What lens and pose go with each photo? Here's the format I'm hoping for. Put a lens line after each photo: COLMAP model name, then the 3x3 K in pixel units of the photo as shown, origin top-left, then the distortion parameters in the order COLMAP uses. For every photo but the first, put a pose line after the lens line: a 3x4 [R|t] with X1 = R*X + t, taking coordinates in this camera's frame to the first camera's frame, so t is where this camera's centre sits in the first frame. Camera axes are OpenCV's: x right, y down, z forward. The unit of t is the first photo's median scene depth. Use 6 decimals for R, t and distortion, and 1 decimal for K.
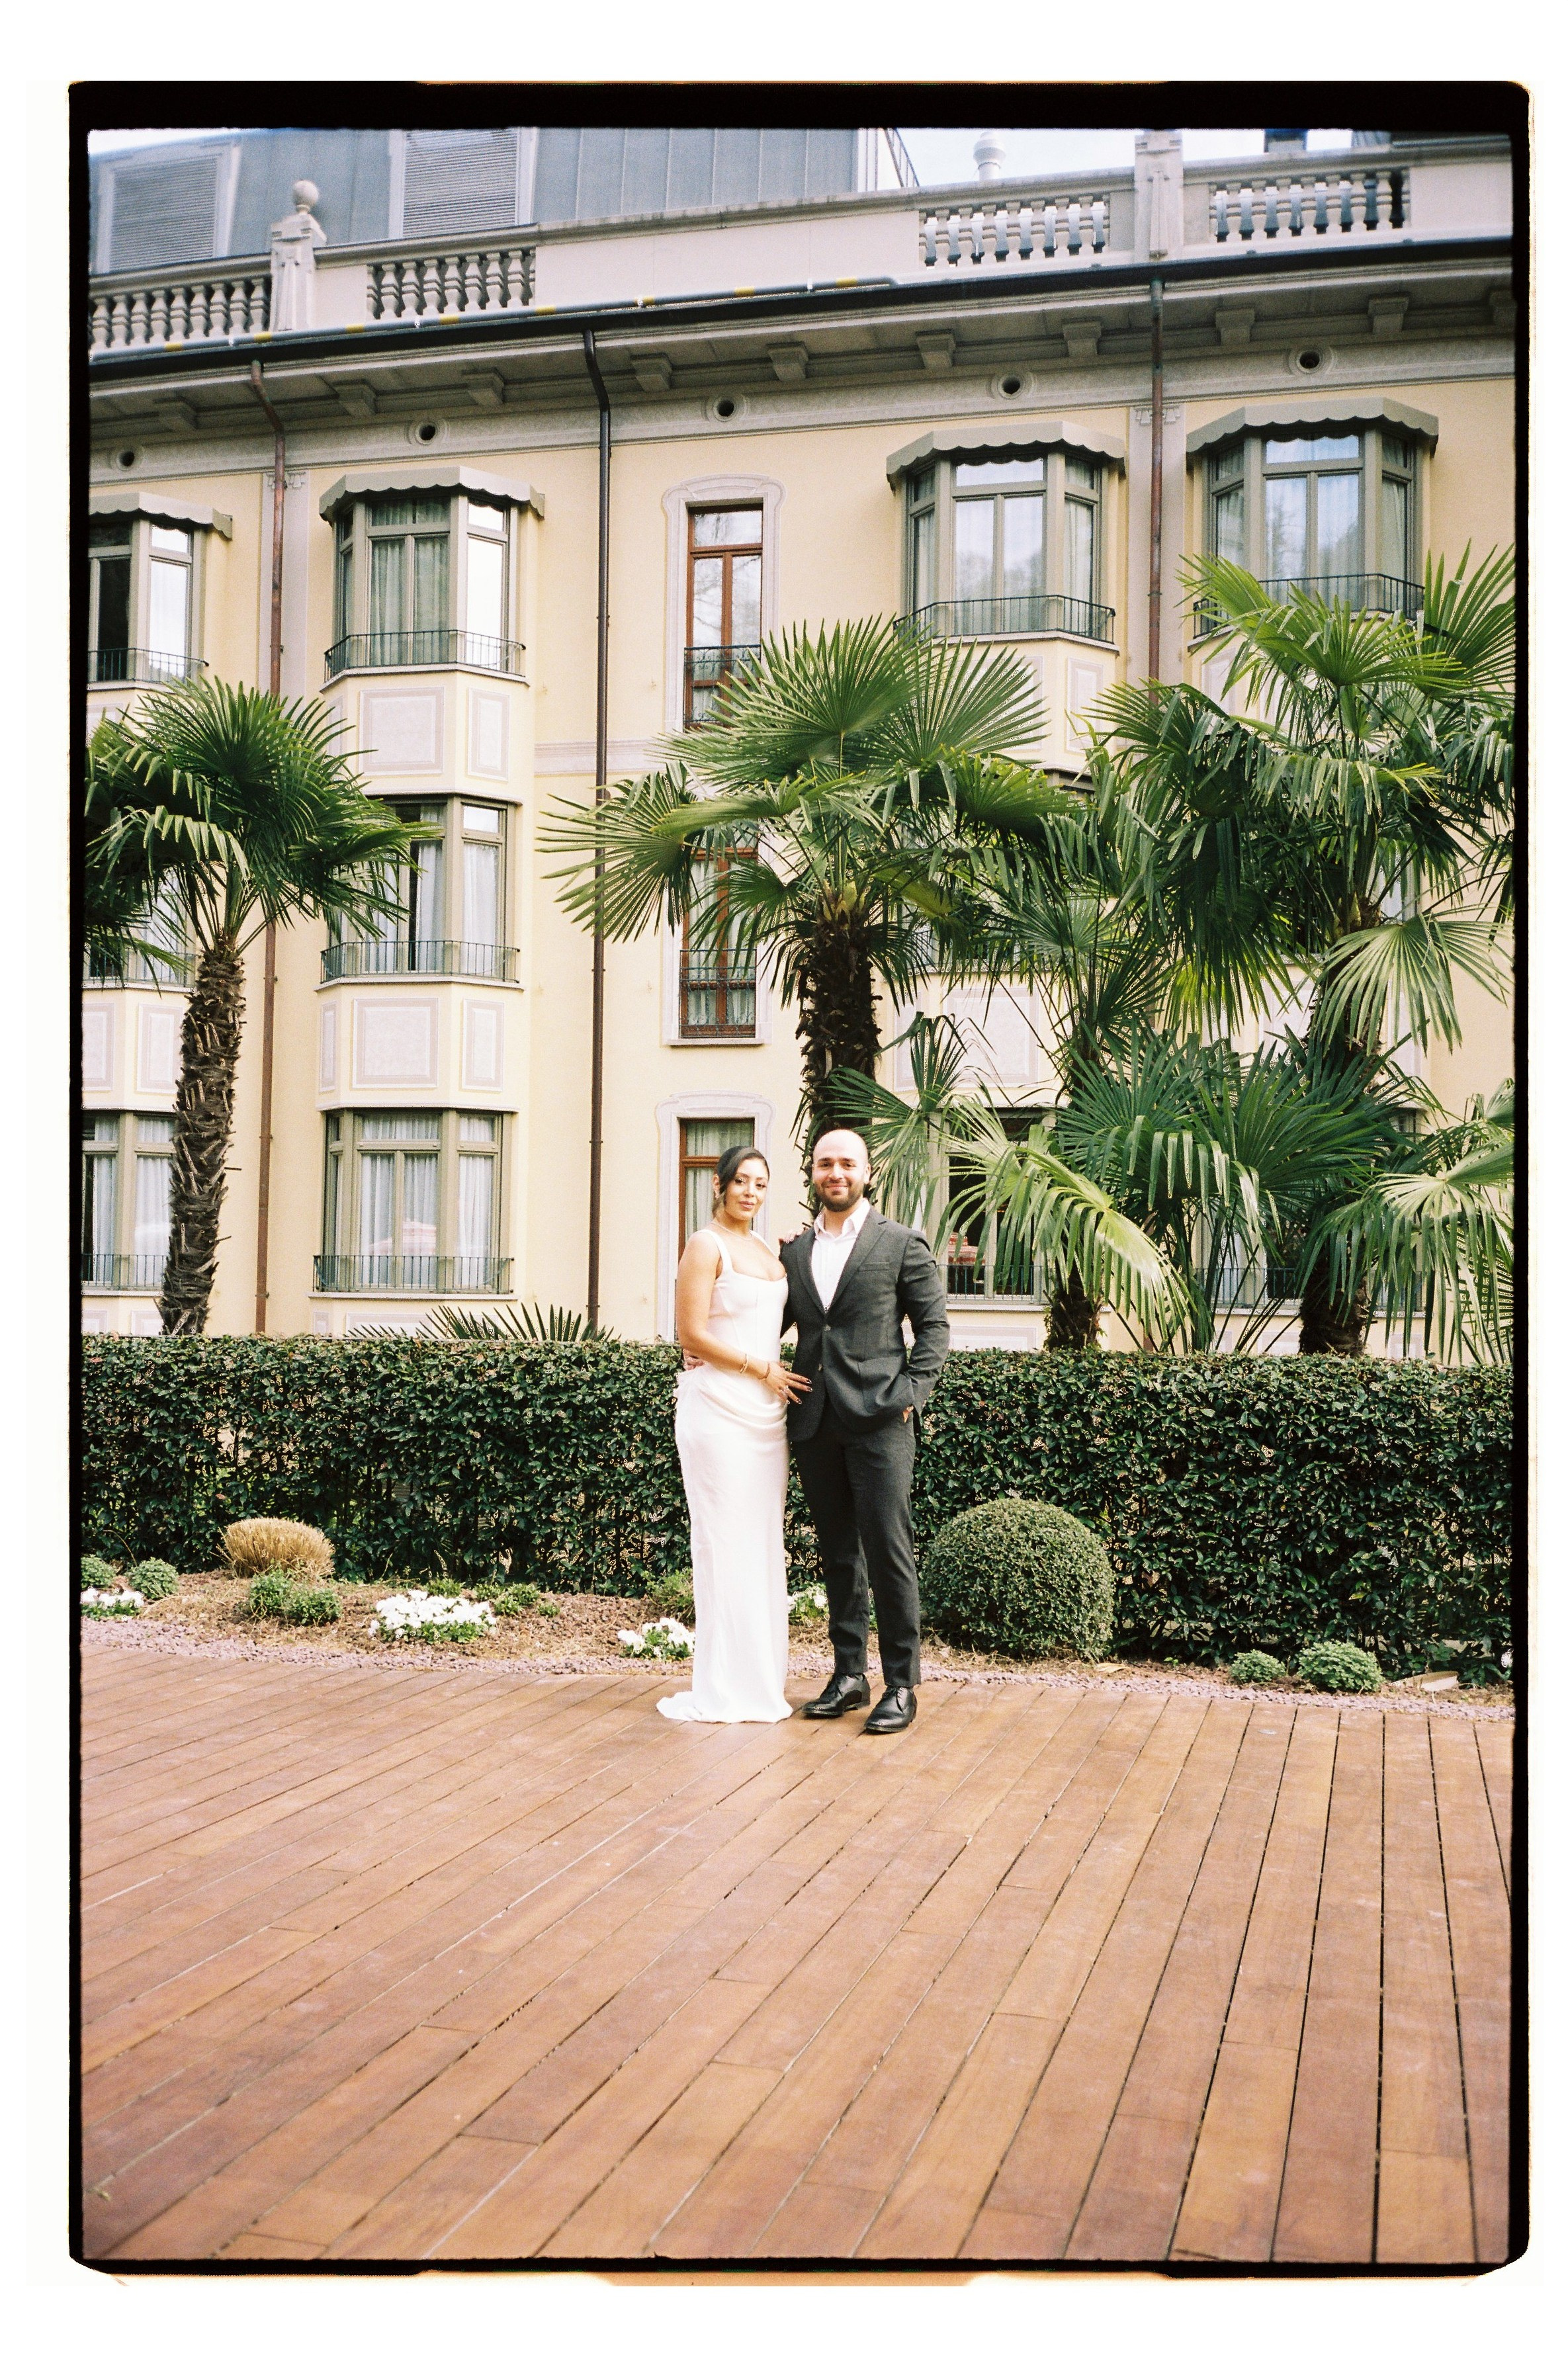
lens RADIAL K [[1893.0, 0, 784.1], [0, 1893.0, 1223.5], [0, 0, 1]] dist [0.112162, -0.233139]
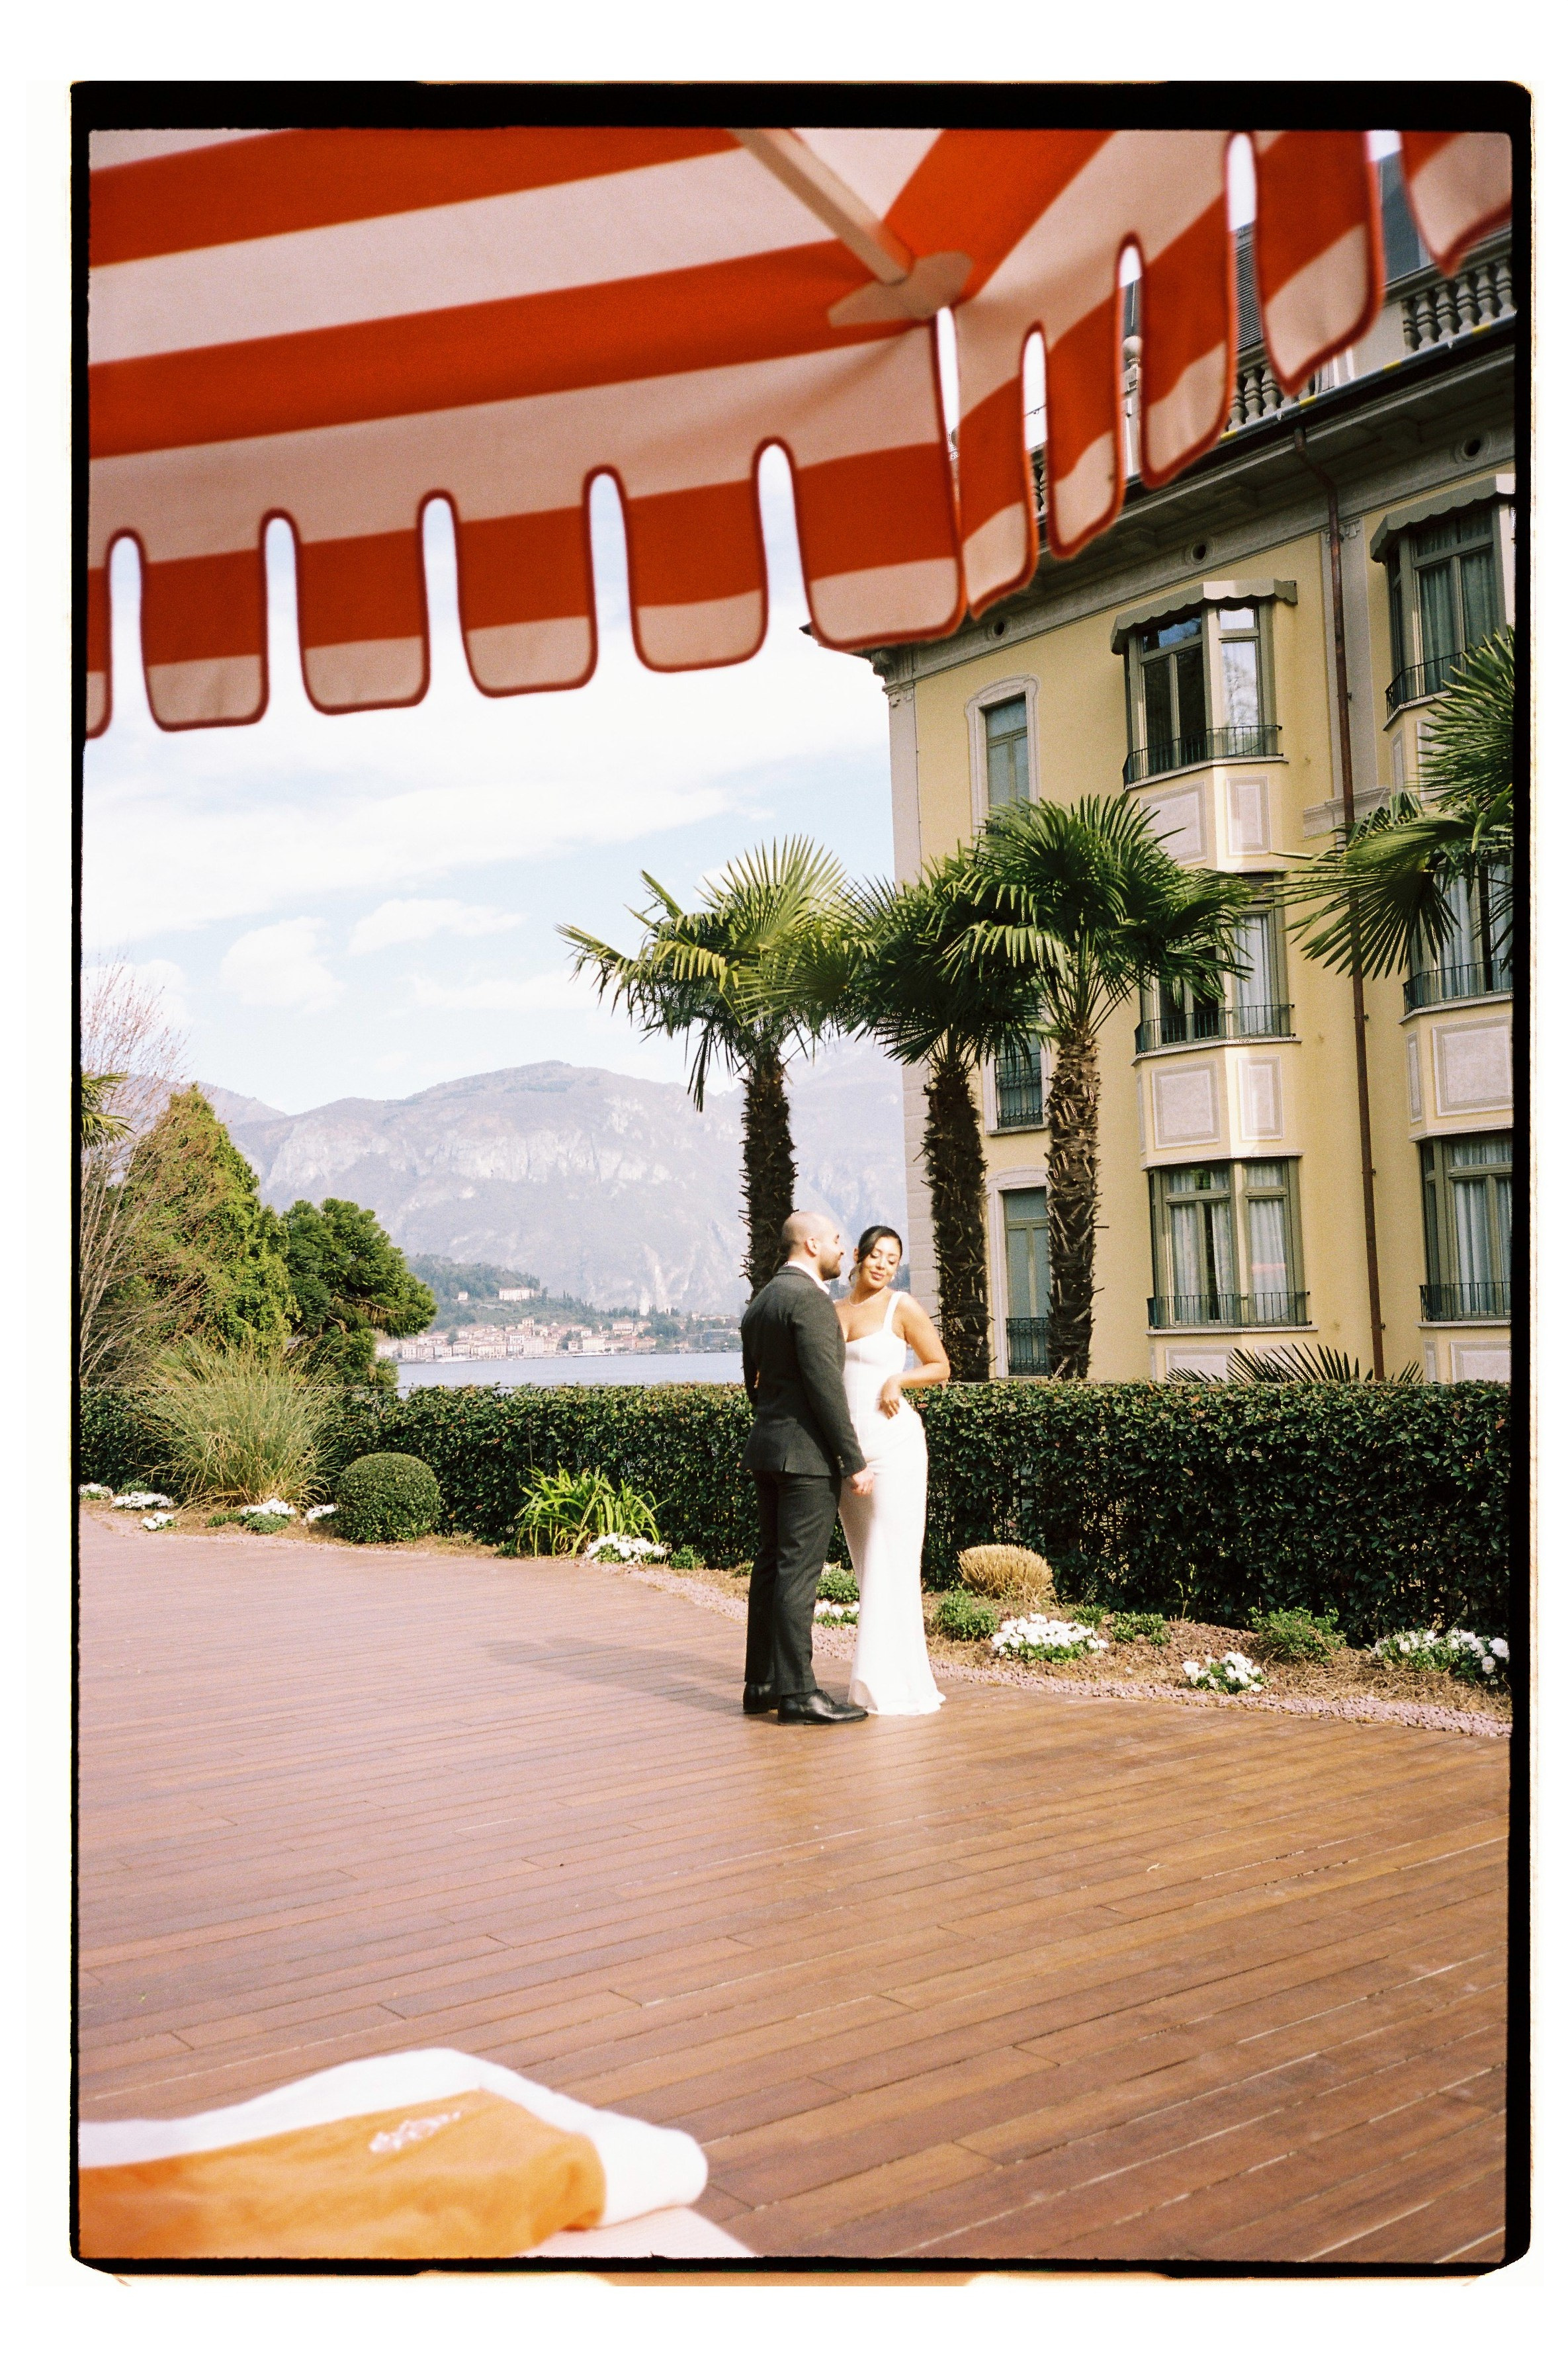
lens RADIAL K [[1851.8, 0, 833.4], [0, 1851.8, 1239.5], [0, 0, 1]] dist [0.123701, -0.219195]
pose [[0.839628, -0.066258, -0.539106, 0.161436], [0.061688, 0.997742, -0.026550, -0.002588], [0.539648, -0.010965, 0.841819, 0.009749]]
